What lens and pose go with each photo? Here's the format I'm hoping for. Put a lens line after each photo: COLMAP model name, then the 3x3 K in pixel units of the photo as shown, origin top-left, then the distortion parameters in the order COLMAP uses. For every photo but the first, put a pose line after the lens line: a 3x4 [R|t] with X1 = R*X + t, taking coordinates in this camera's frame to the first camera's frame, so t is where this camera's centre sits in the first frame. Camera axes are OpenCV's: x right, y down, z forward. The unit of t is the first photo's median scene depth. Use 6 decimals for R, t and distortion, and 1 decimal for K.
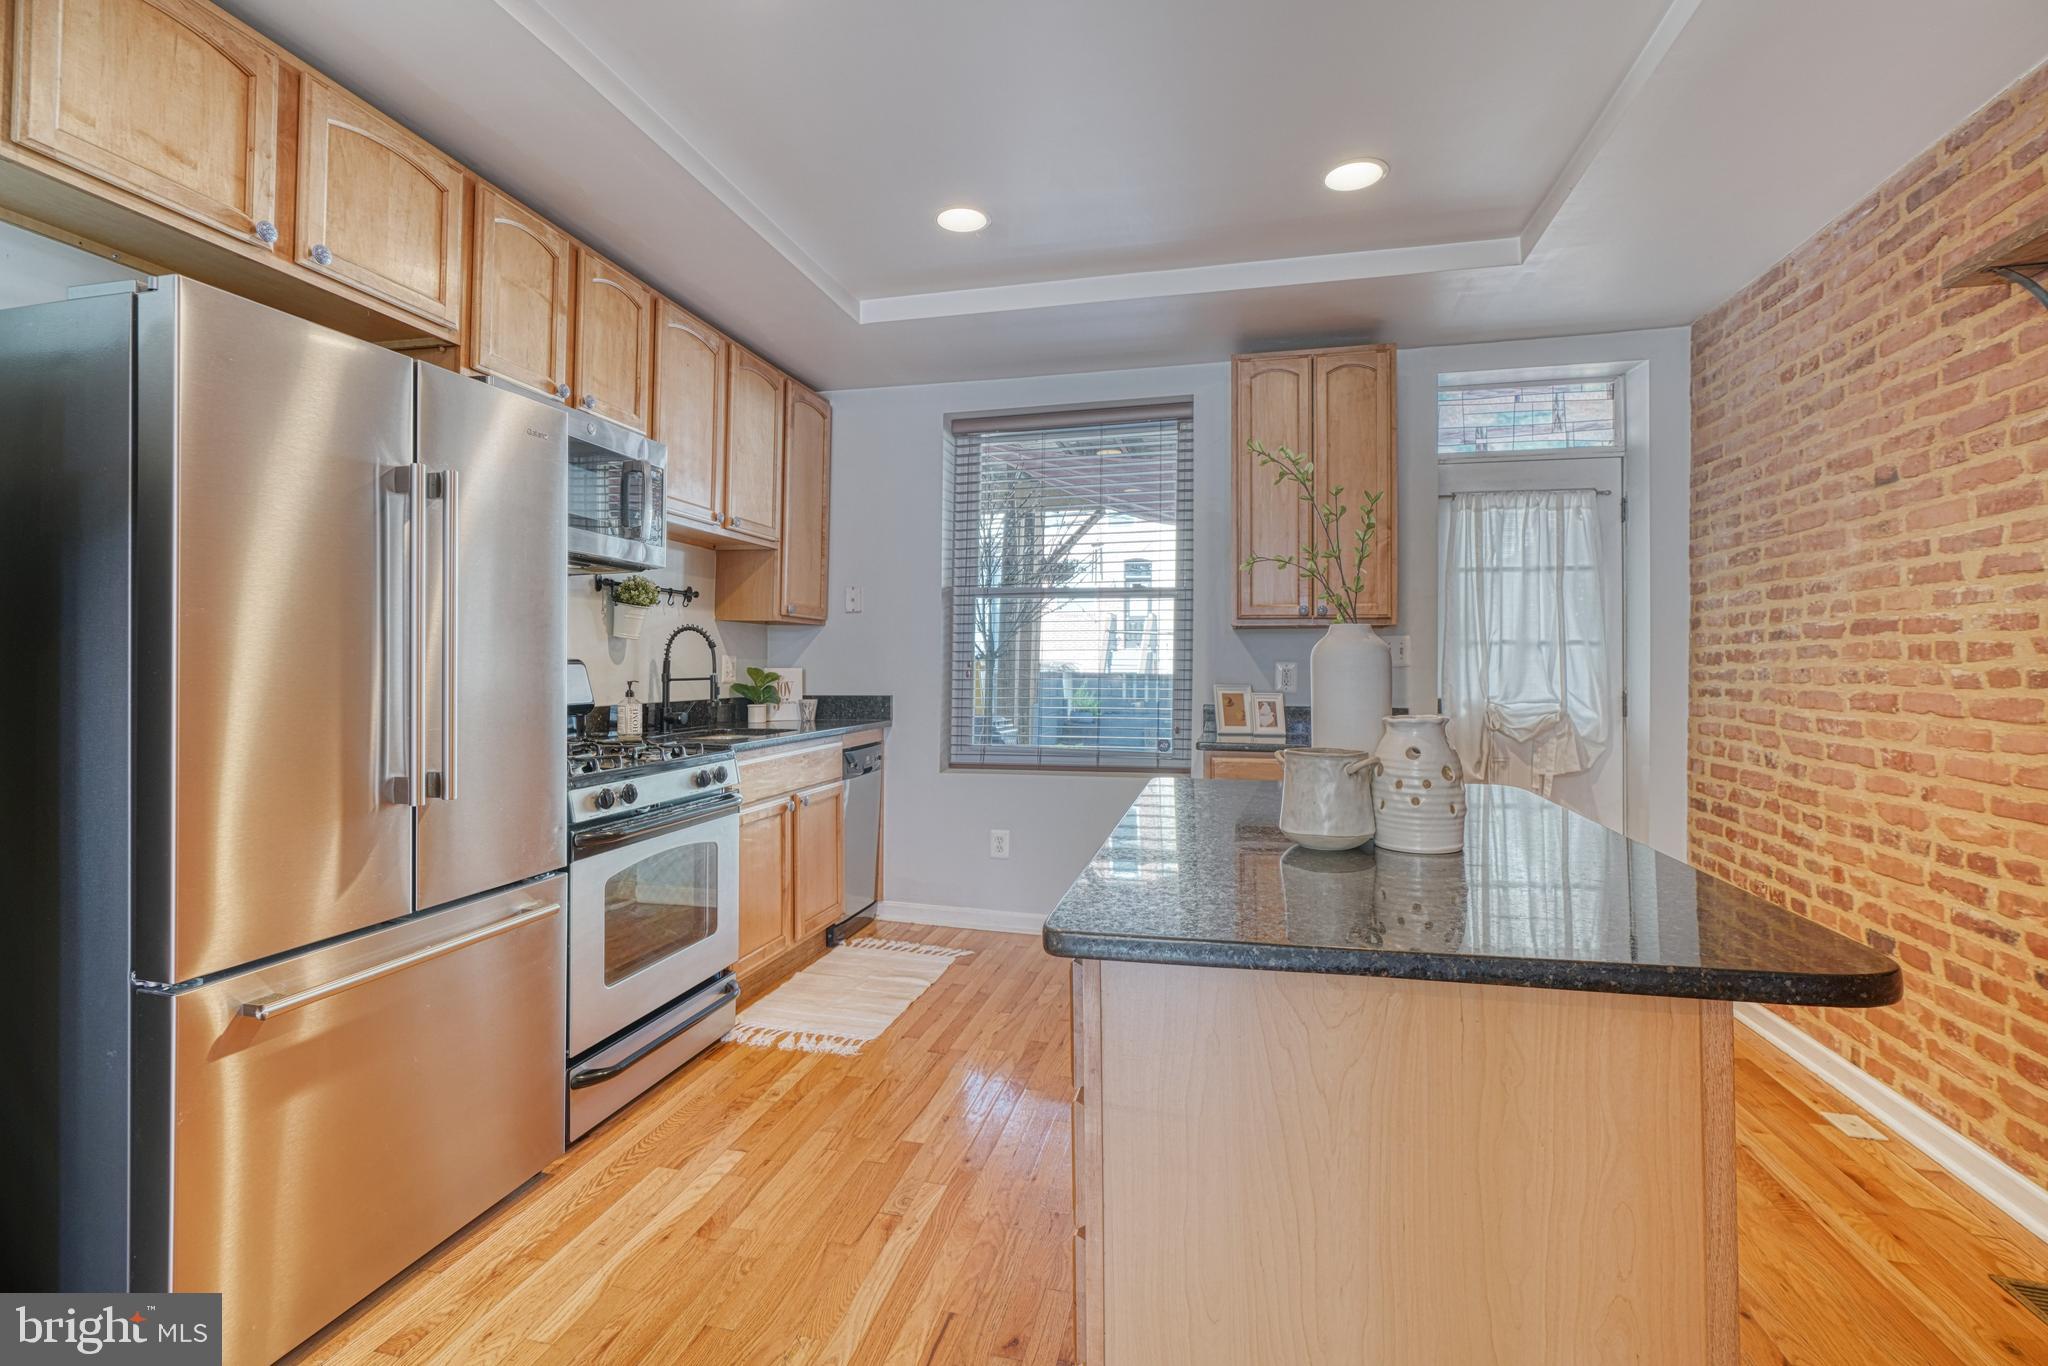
lens RADIAL K [[926.1, 0, 1013.1], [0, 926.1, 645.7], [0, 0, 1]] dist [-0.012142, 0.006203]
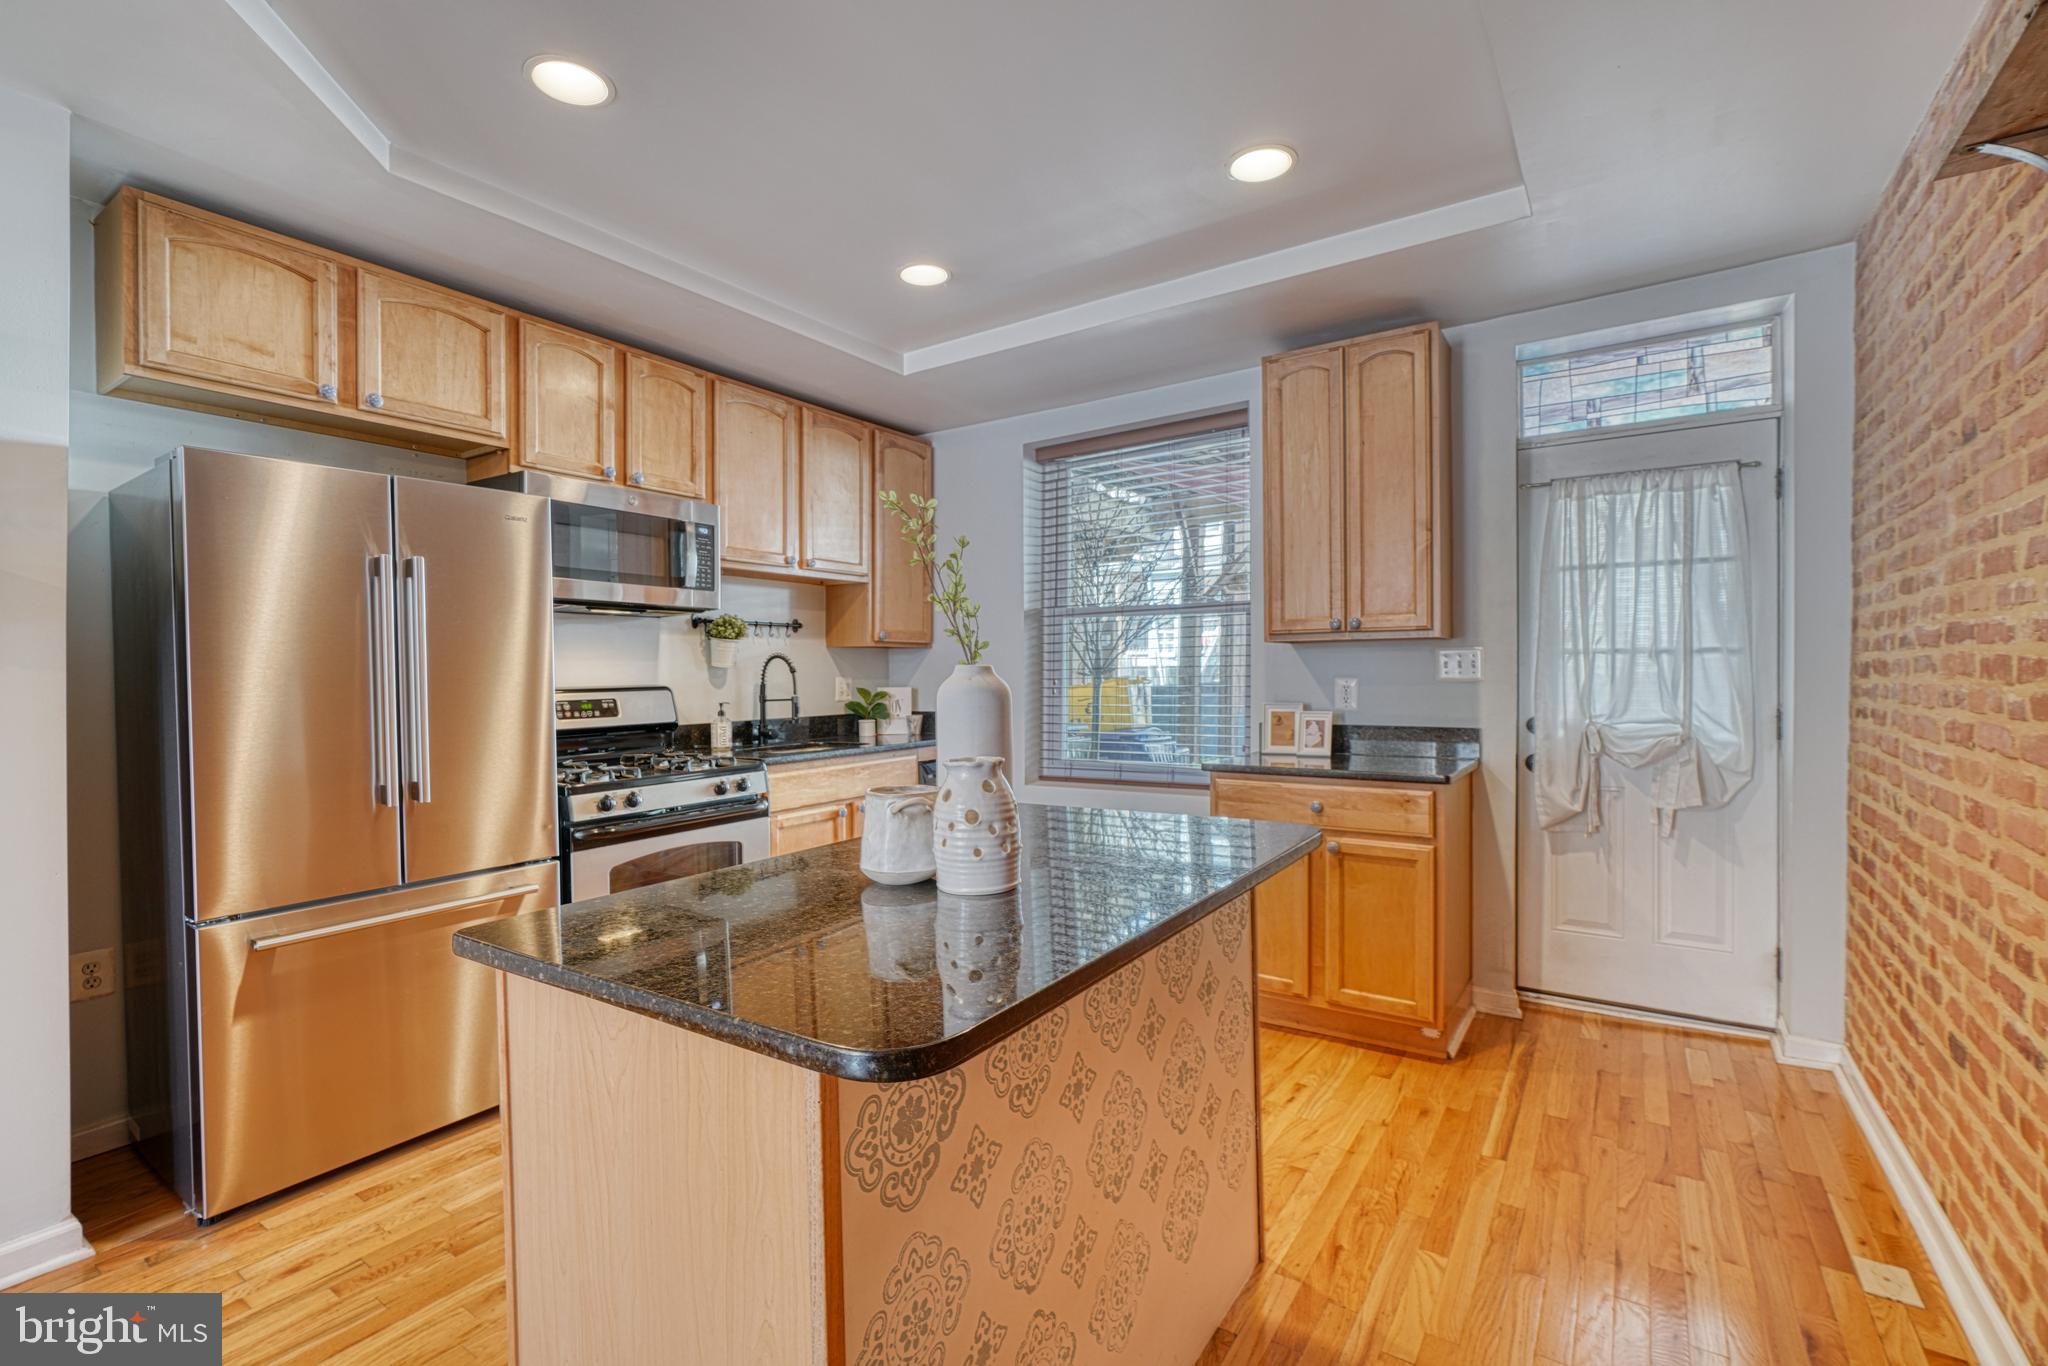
lens RADIAL K [[926.1, 0, 1012.7], [0, 926.1, 672.1], [0, 0, 1]] dist [-0.012142, 0.006203]
pose [[0.939399, -0.014756, -0.342507, 0.341096], [0.022353, 0.999584, 0.018244, -0.014505], [0.342095, -0.024794, 0.939338, 0.018429]]
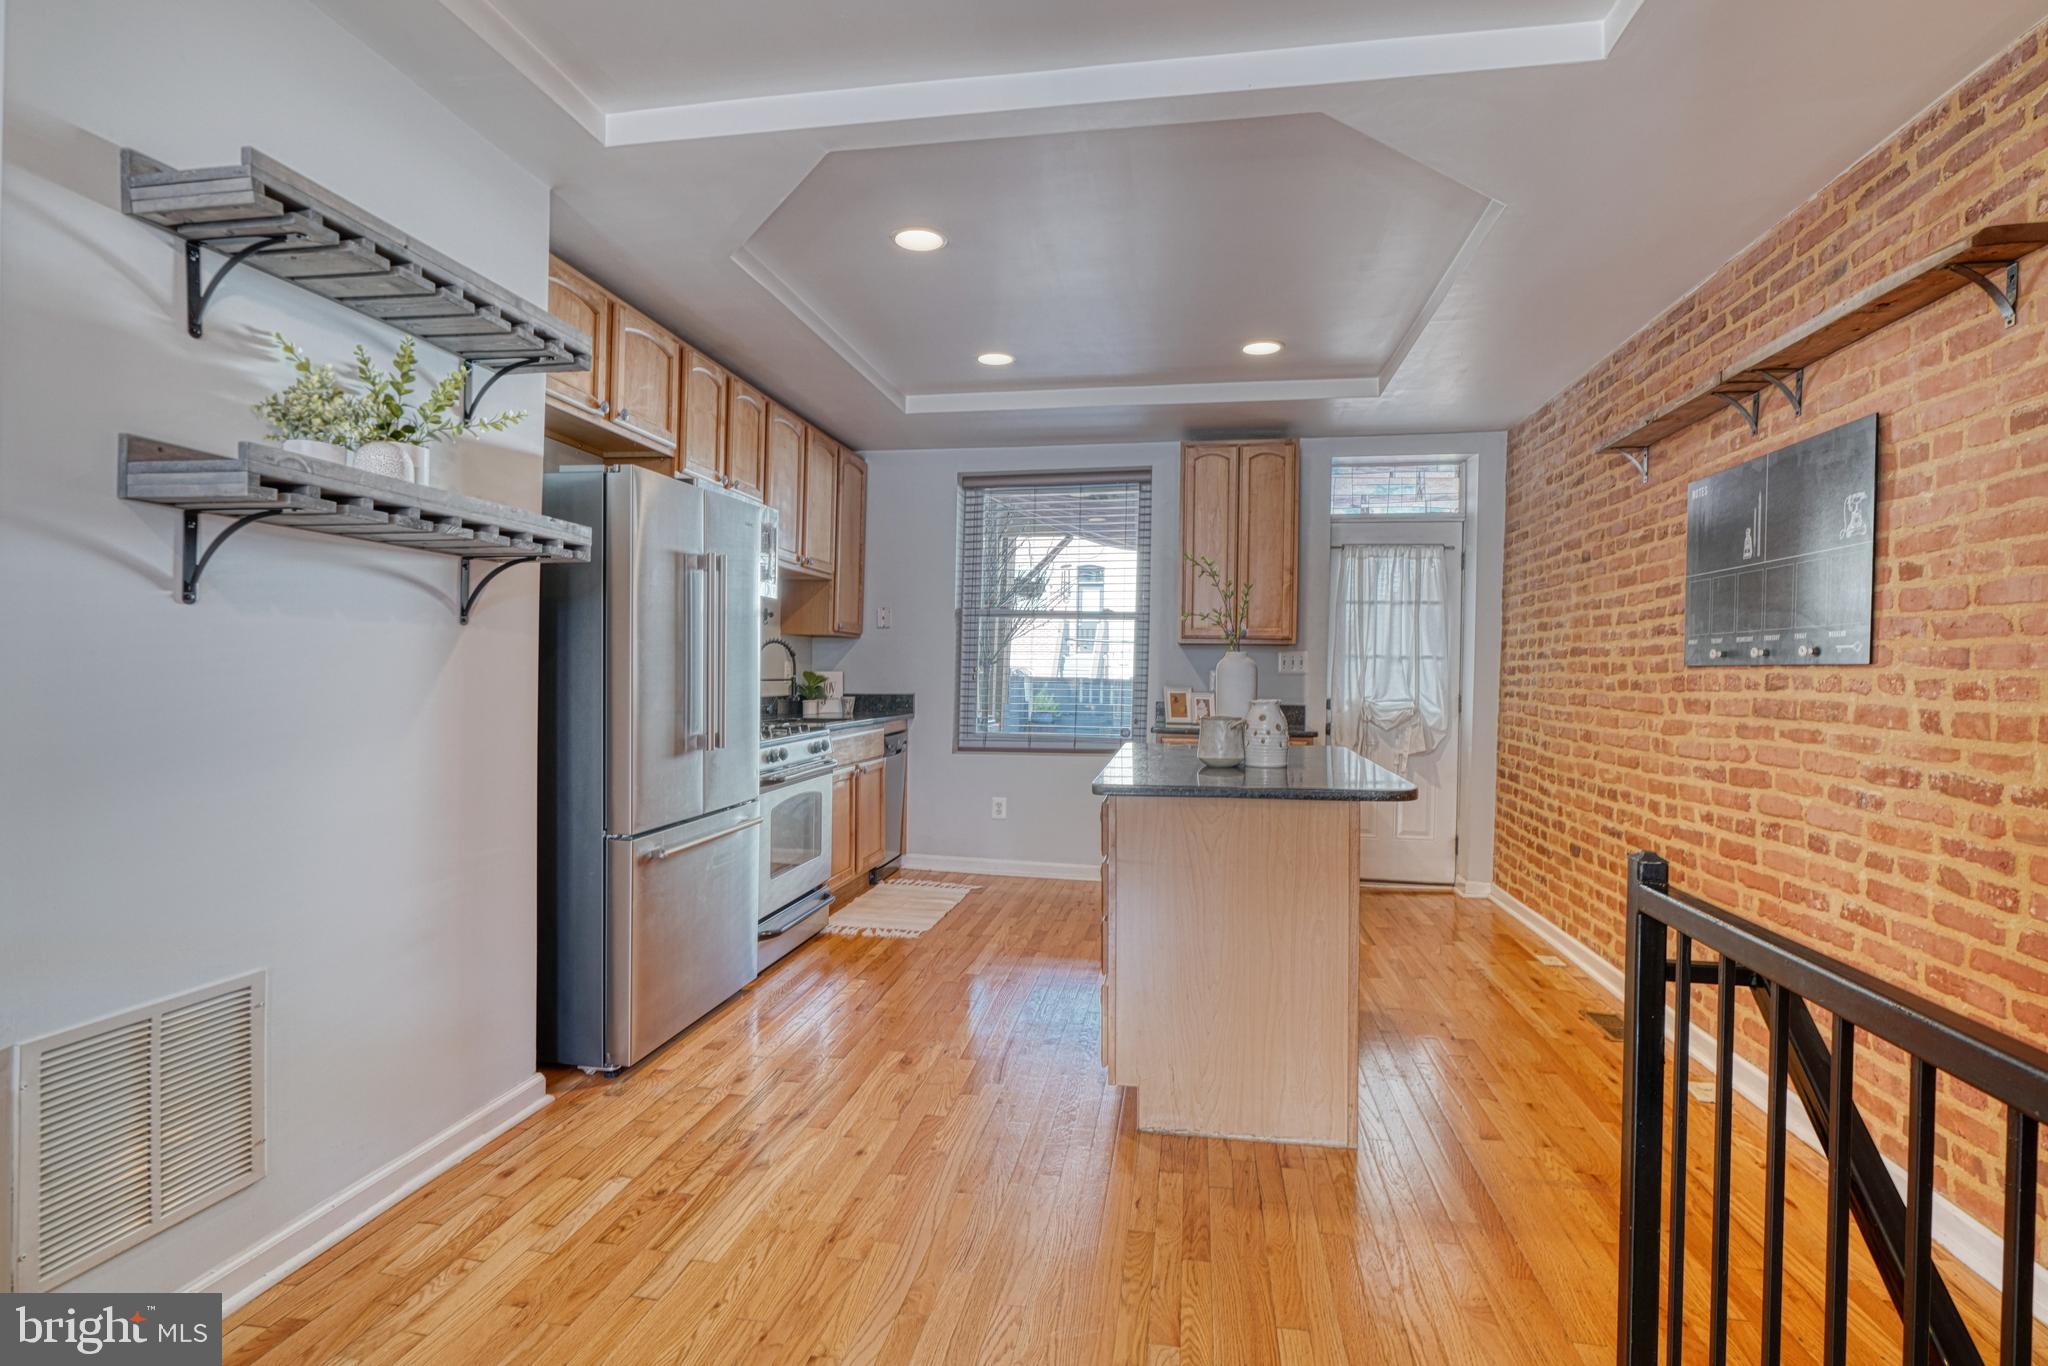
lens RADIAL K [[981.7, 0, 1022.3], [0, 981.7, 672.8], [0, 0, 1]] dist [-0.009250, 0.003407]
pose [[0.997372, 0.008491, 0.071958, -0.099502], [-0.010299, 0.999640, 0.024787, -0.012195], [-0.071722, -0.025463, 0.997100, -0.443286]]
